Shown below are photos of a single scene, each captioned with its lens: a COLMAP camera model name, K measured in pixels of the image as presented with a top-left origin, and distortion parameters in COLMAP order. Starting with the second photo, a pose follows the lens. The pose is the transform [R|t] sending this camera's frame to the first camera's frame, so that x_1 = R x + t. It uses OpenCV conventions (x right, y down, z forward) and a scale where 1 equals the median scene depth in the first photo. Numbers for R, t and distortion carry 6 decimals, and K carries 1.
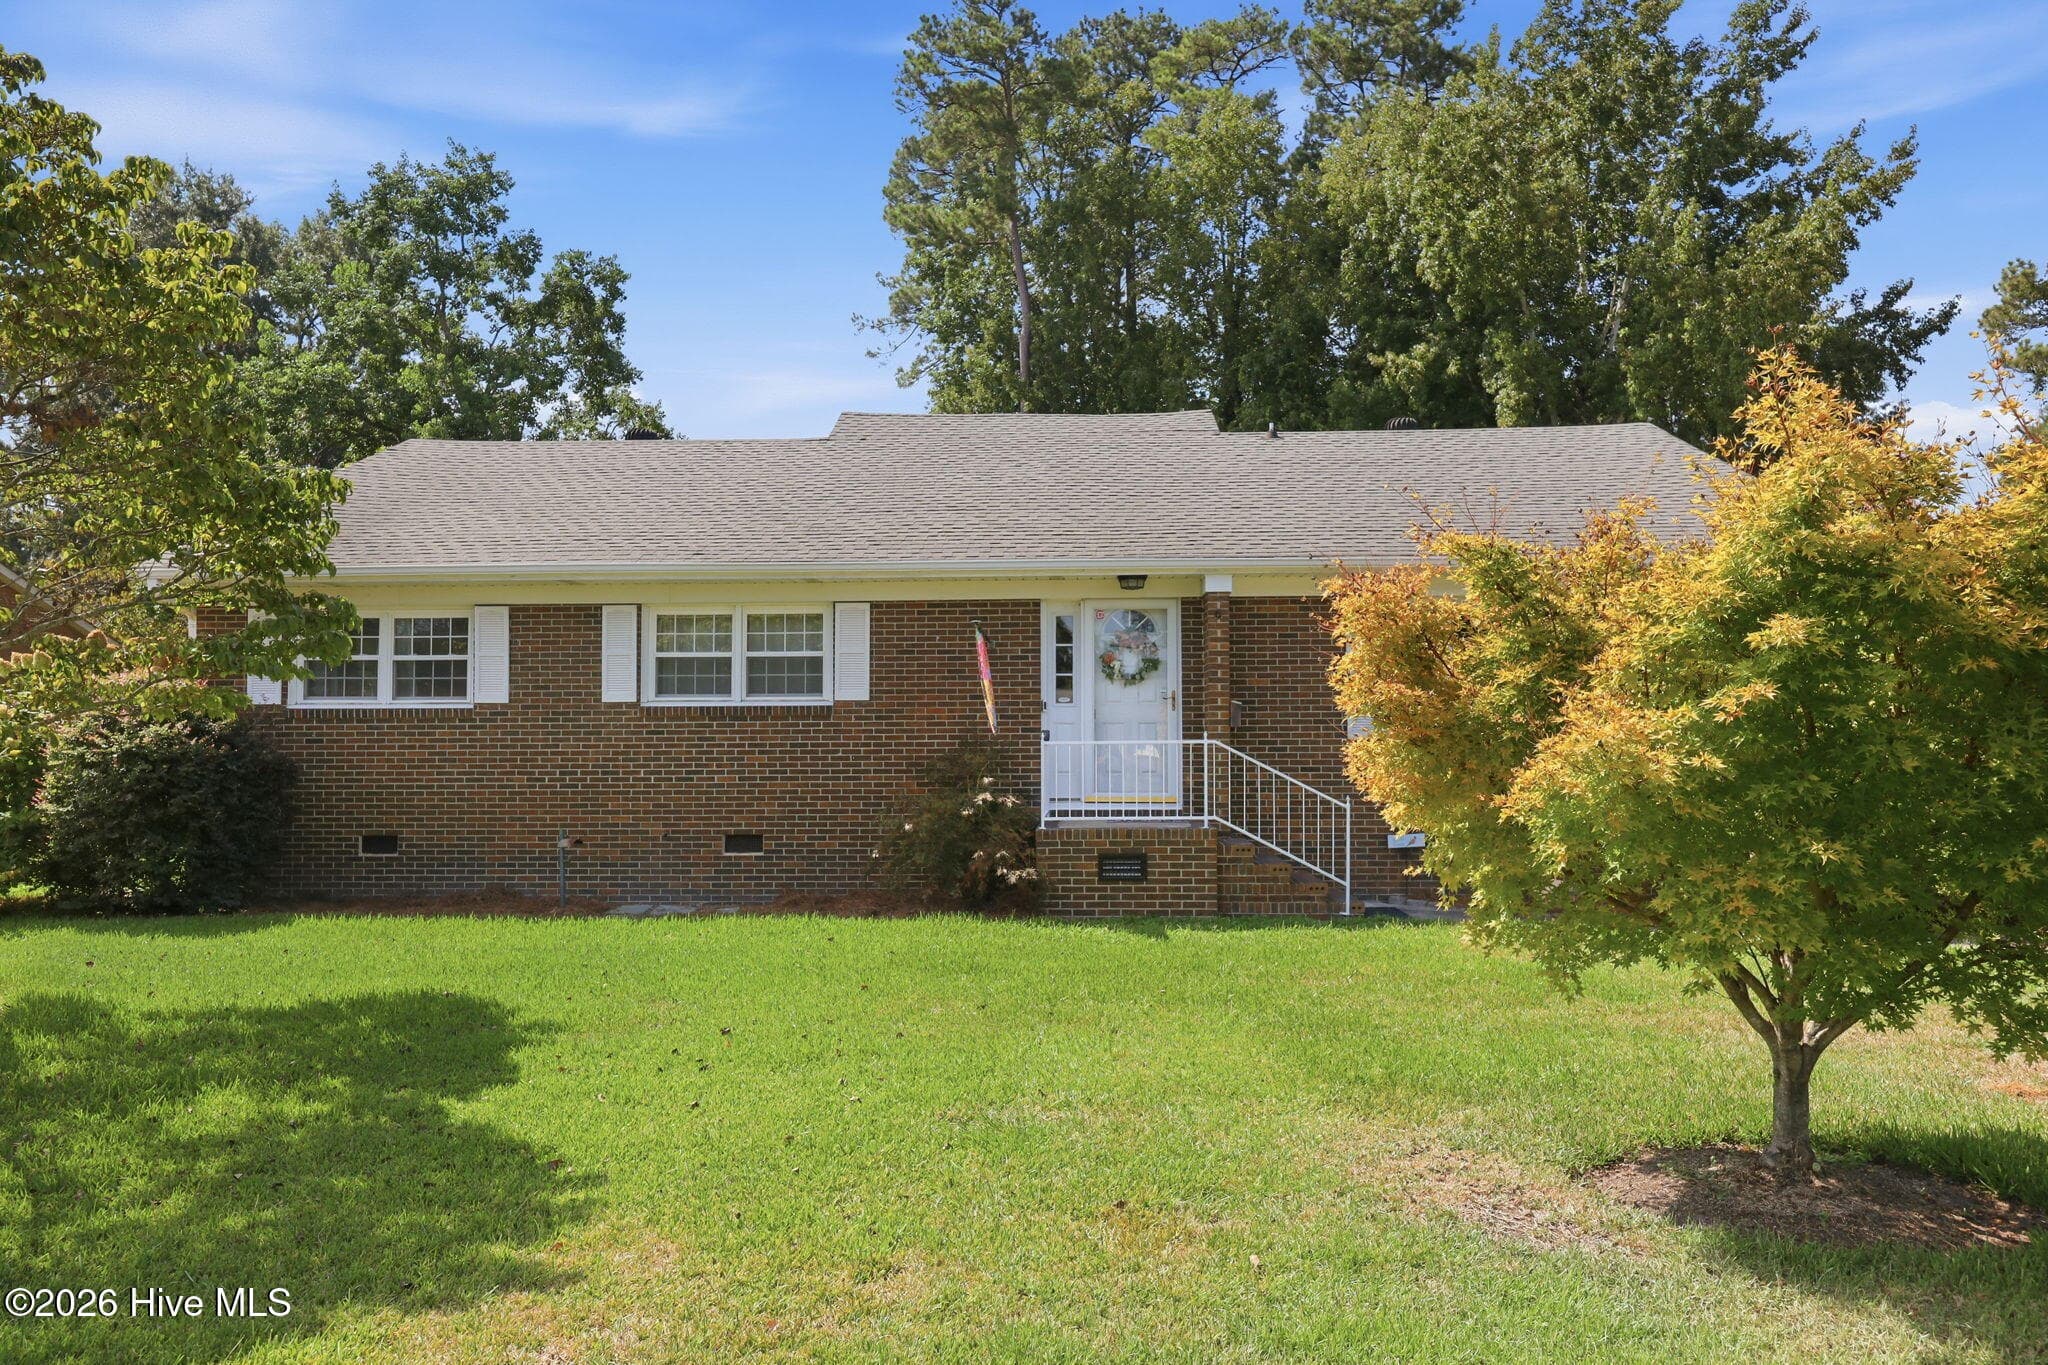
lens RADIAL K [[1328.4, 0, 1025.7], [0, 1328.4, 708.4], [0, 0, 1]] dist [-0.015062, 0.009111]
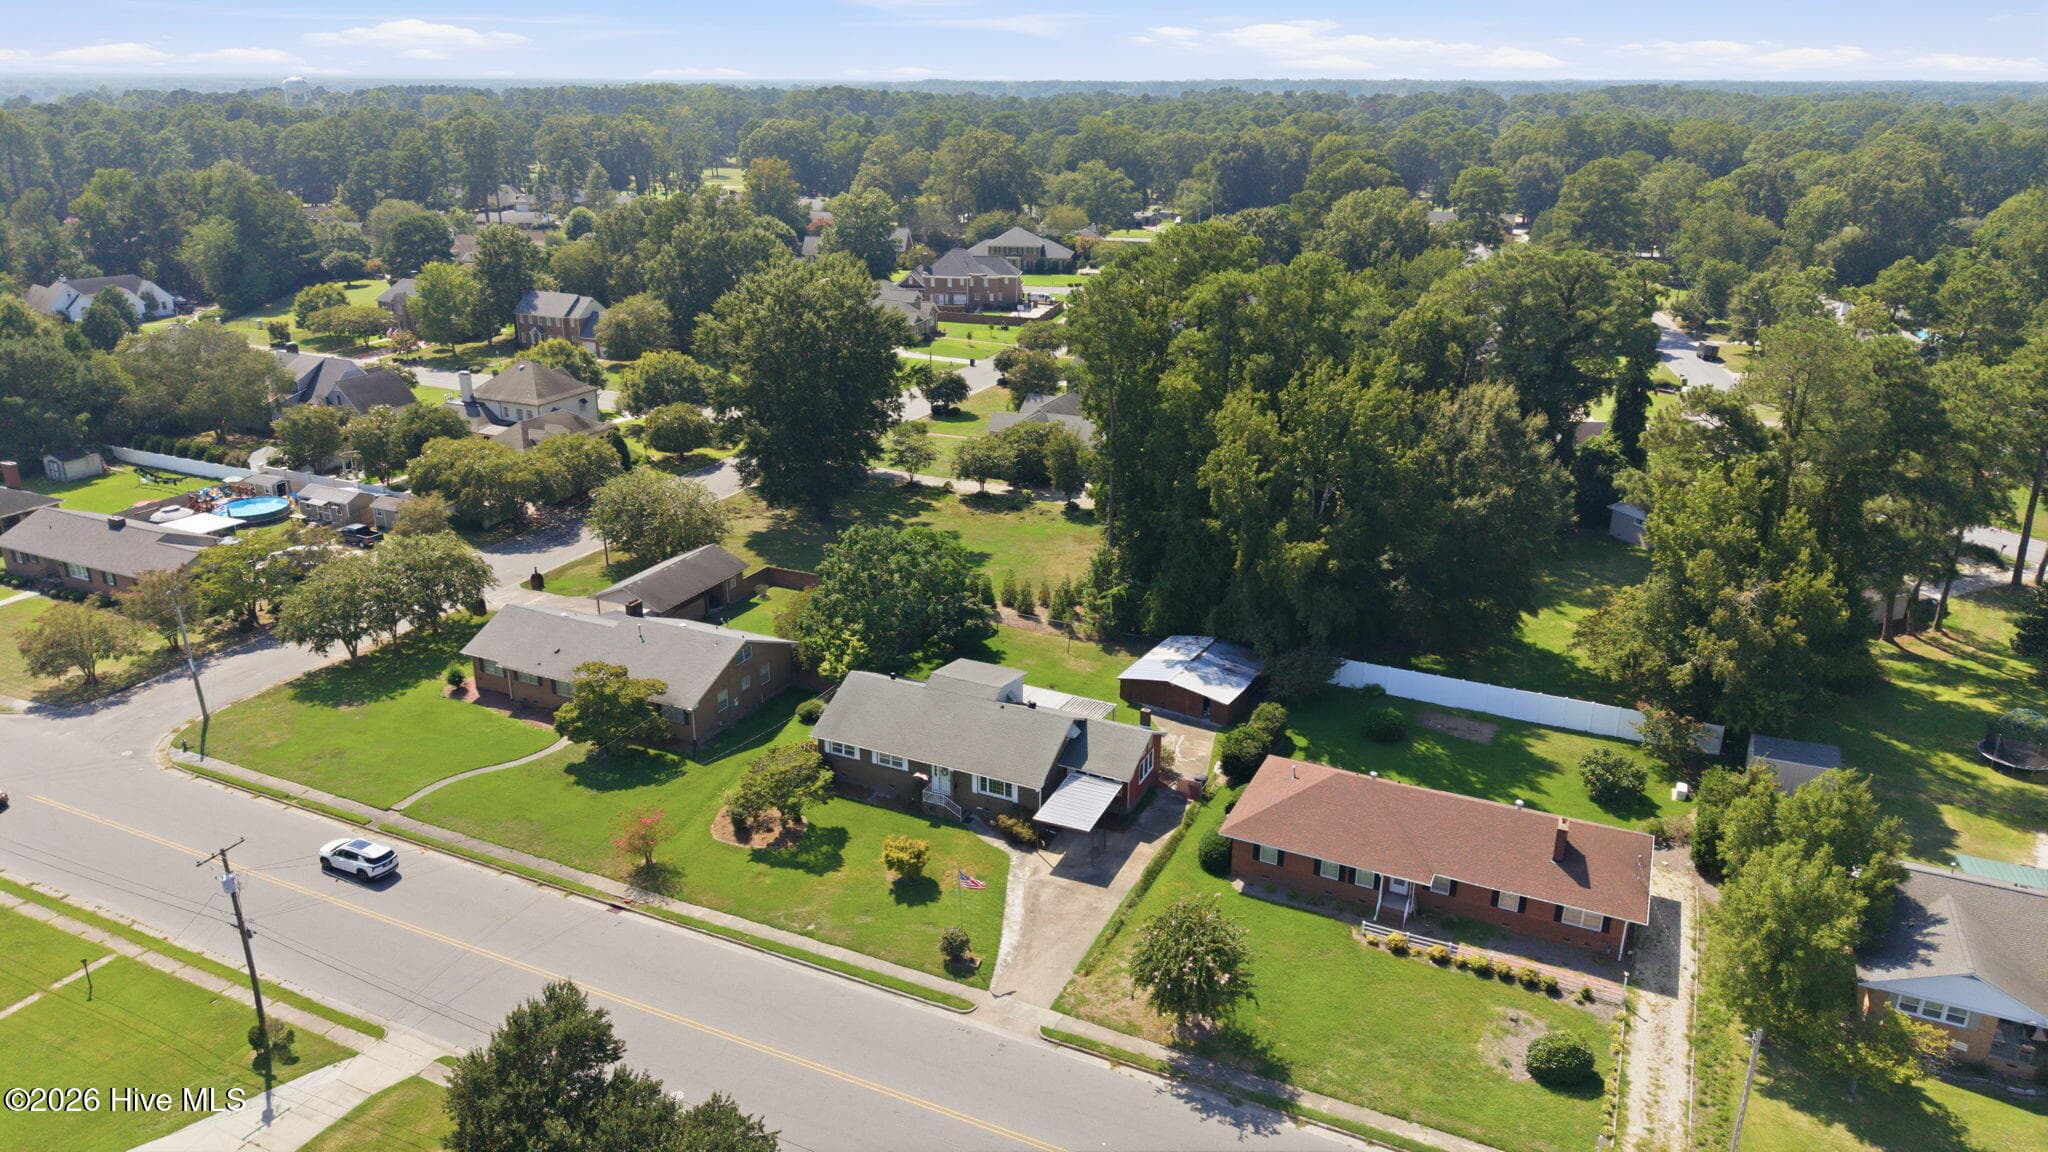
lens RADIAL K [[1377.7, 0, 1011.8], [0, 1377.7, 593.5], [0, 0, 1]] dist [0.030977, -0.033321]
pose [[0.918336, 0.140922, -0.369865, 2.695294], [0.009038, 0.926761, 0.375543, -3.311899], [0.395699, -0.348218, 0.849804, -4.191143]]
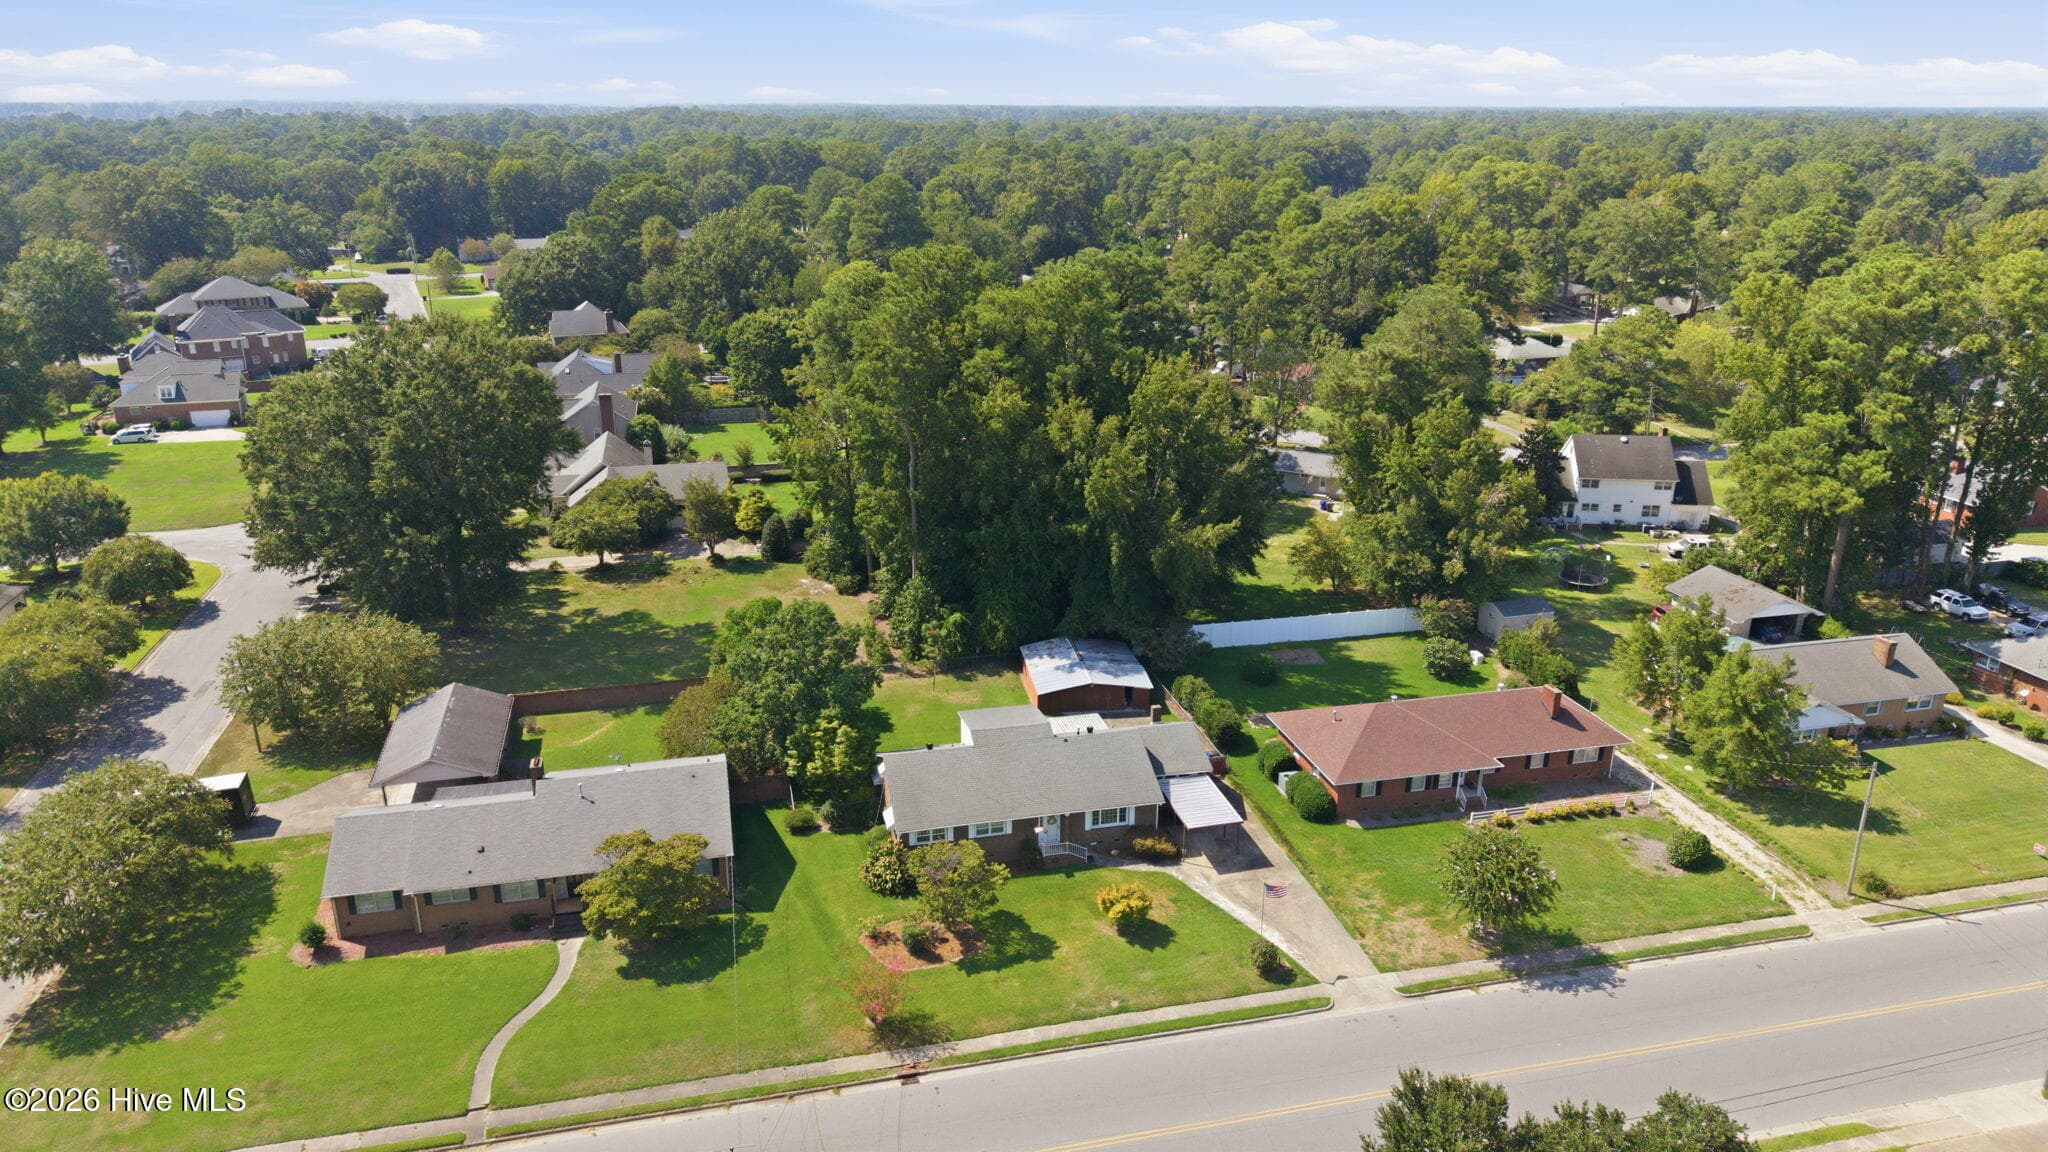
lens RADIAL K [[1377.7, 0, 1018.0], [0, 1377.7, 576.2], [0, 0, 1]] dist [0.030977, -0.033321]
pose [[0.961419, -0.088305, 0.260530, -1.638099], [-0.009750, 0.935544, 0.353077, -3.357234], [-0.274916, -0.341995, 0.898588, -4.320333]]
